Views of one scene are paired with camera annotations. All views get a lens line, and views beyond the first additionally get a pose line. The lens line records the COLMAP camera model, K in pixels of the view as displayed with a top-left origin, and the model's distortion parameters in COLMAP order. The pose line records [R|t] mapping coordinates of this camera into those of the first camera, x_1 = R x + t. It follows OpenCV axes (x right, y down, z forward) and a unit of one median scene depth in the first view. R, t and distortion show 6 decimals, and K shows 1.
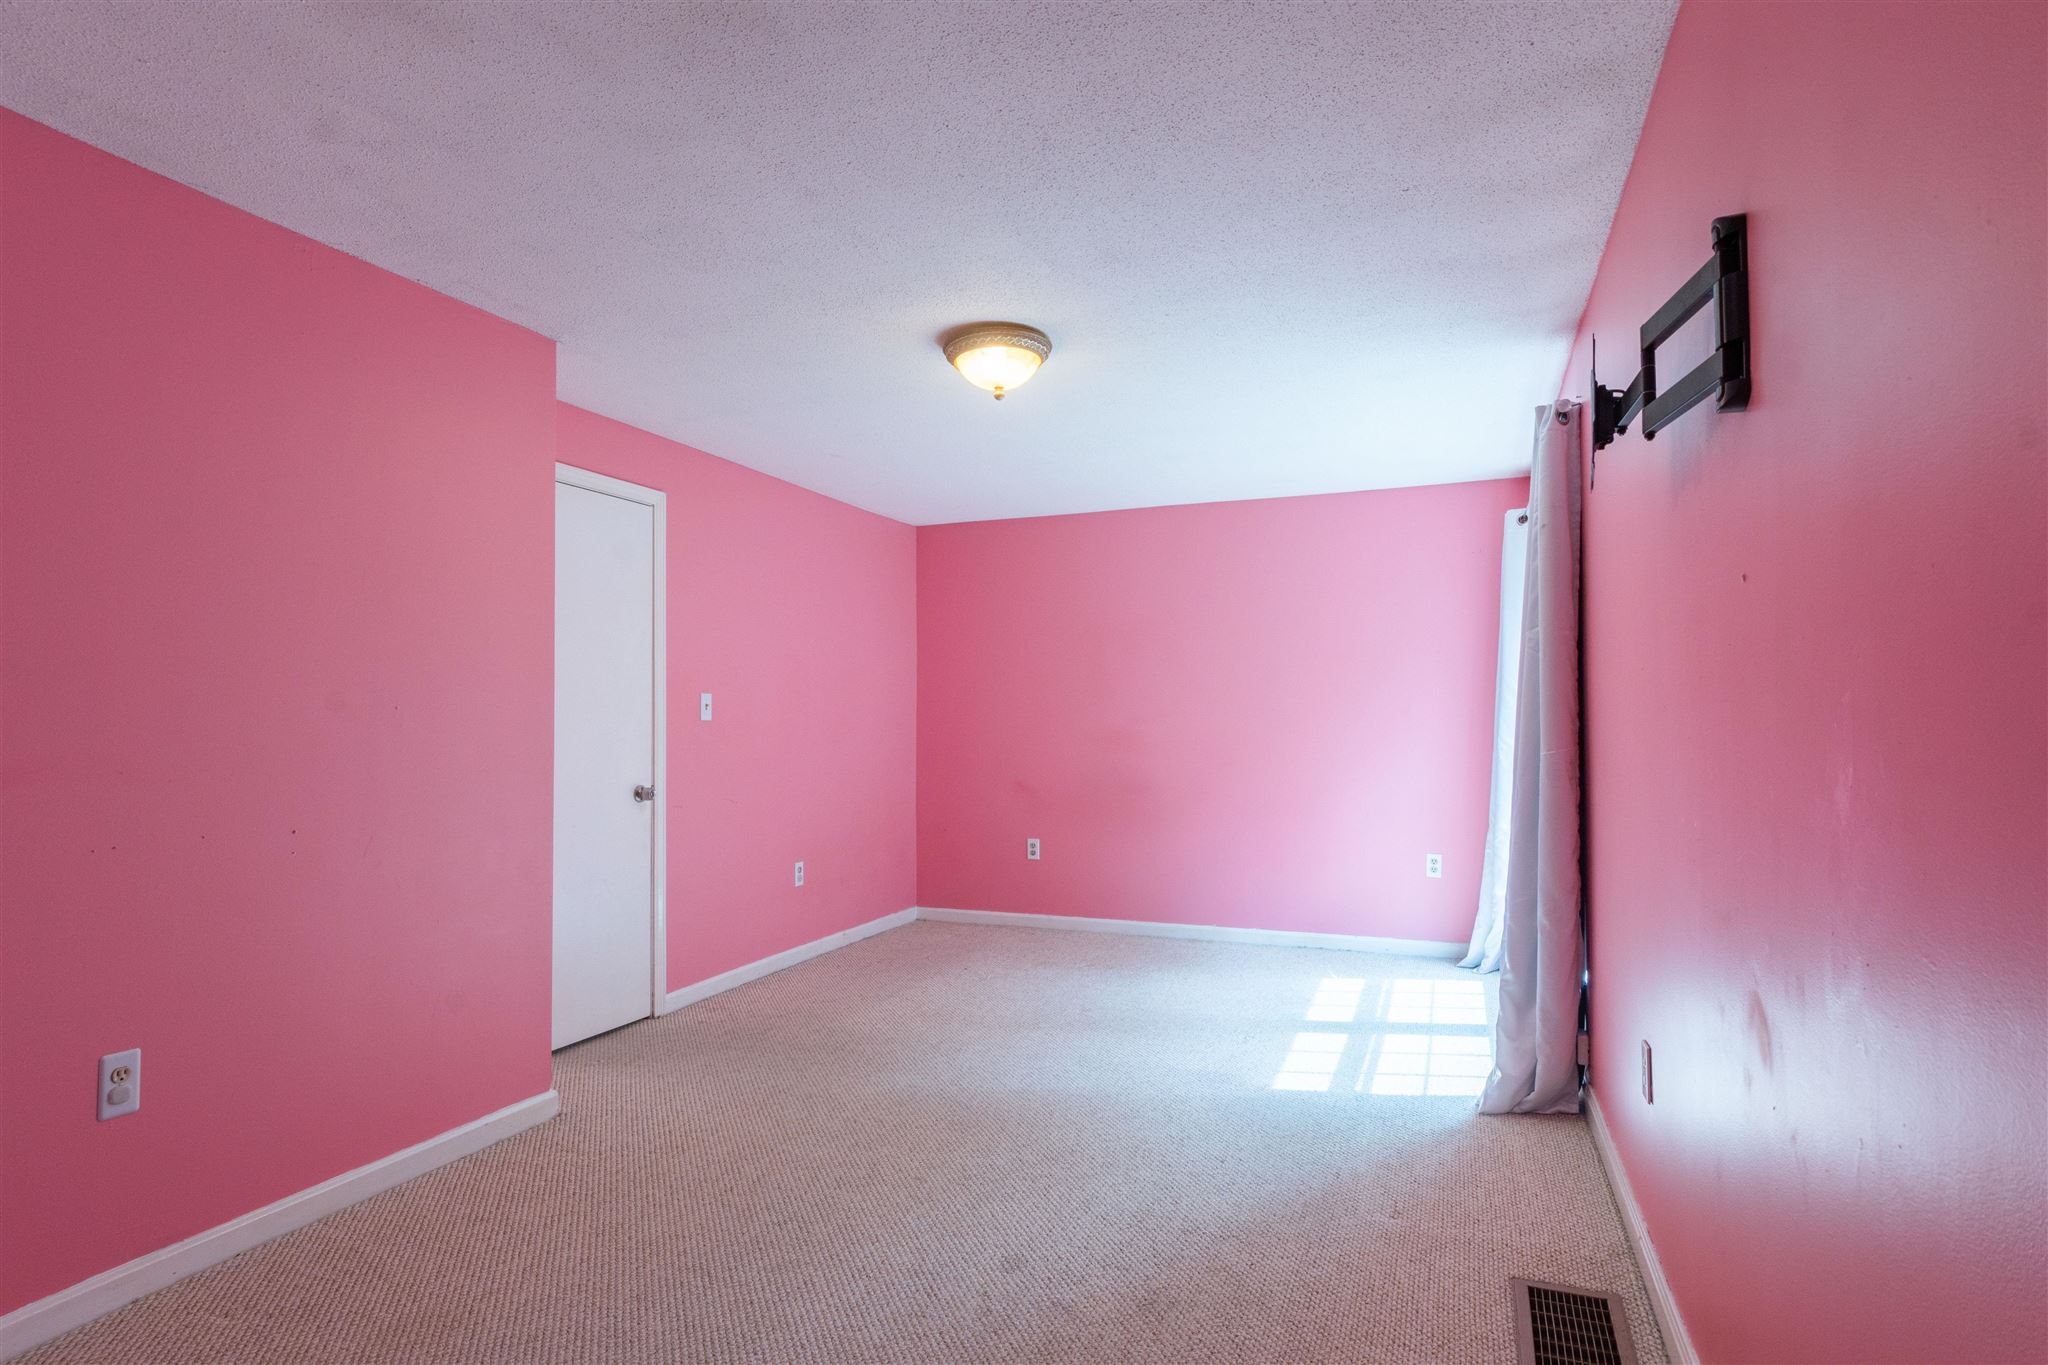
lens RADIAL K [[1095.8, 0, 1028.0], [0, 1095.8, 716.4], [0, 0, 1]] dist [-0.003787, -0.002568]
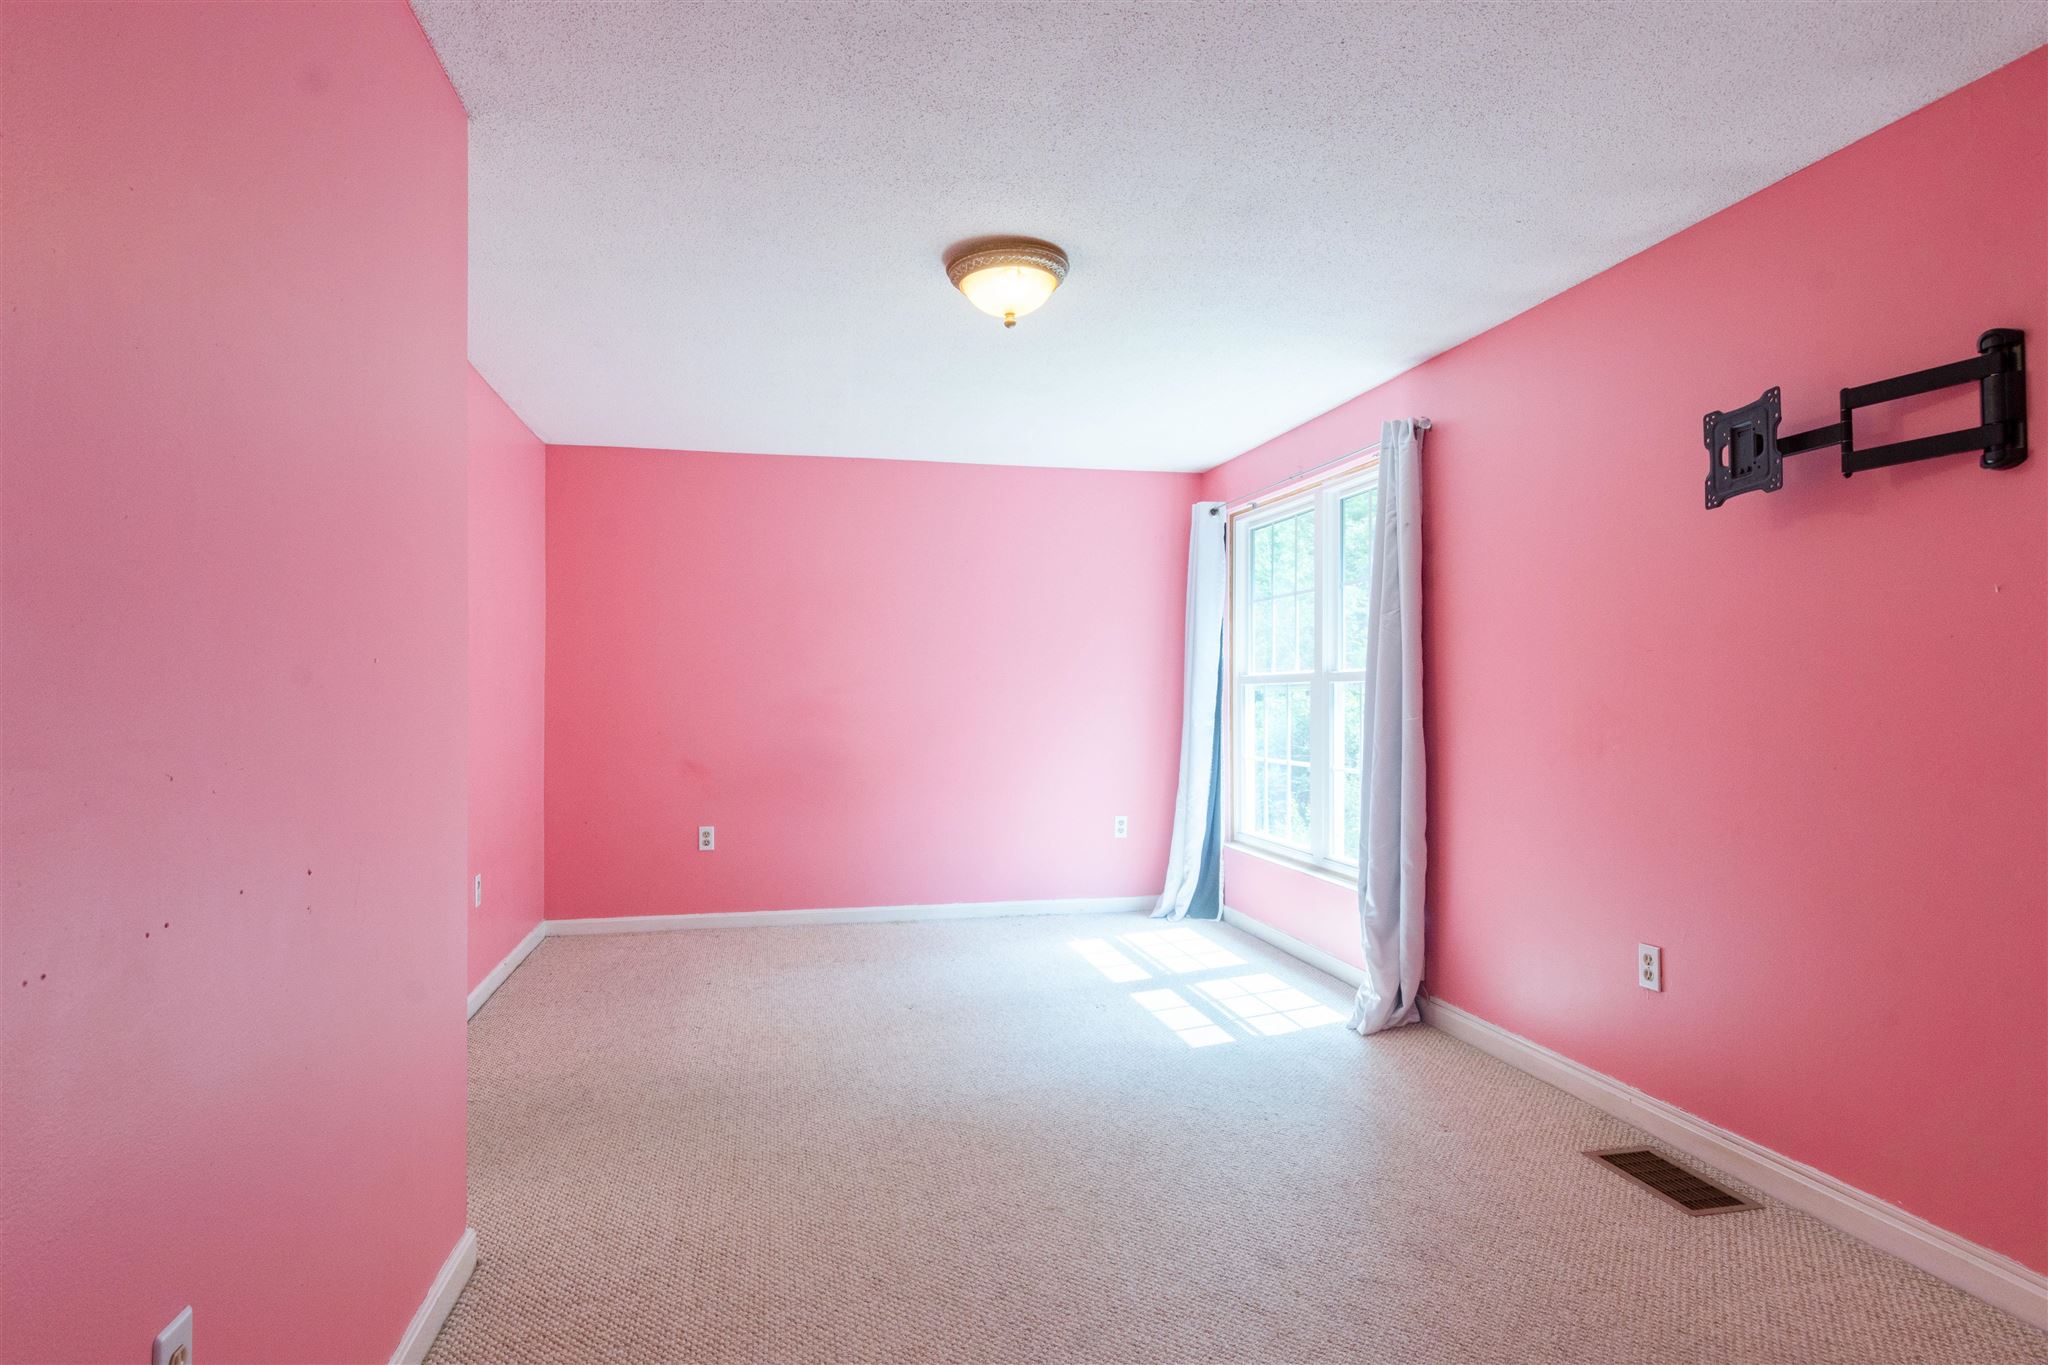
lens RADIAL K [[1132.8, 0, 1024.0], [0, 1132.8, 682.5], [0, 0, 1]] dist [0.002201, 0.000305]
pose [[0.831472, 0.005071, 0.555543, -0.477743], [-0.002397, 0.999982, -0.005541, 0.002829], [-0.555561, 0.003276, 0.831469, 0.191129]]
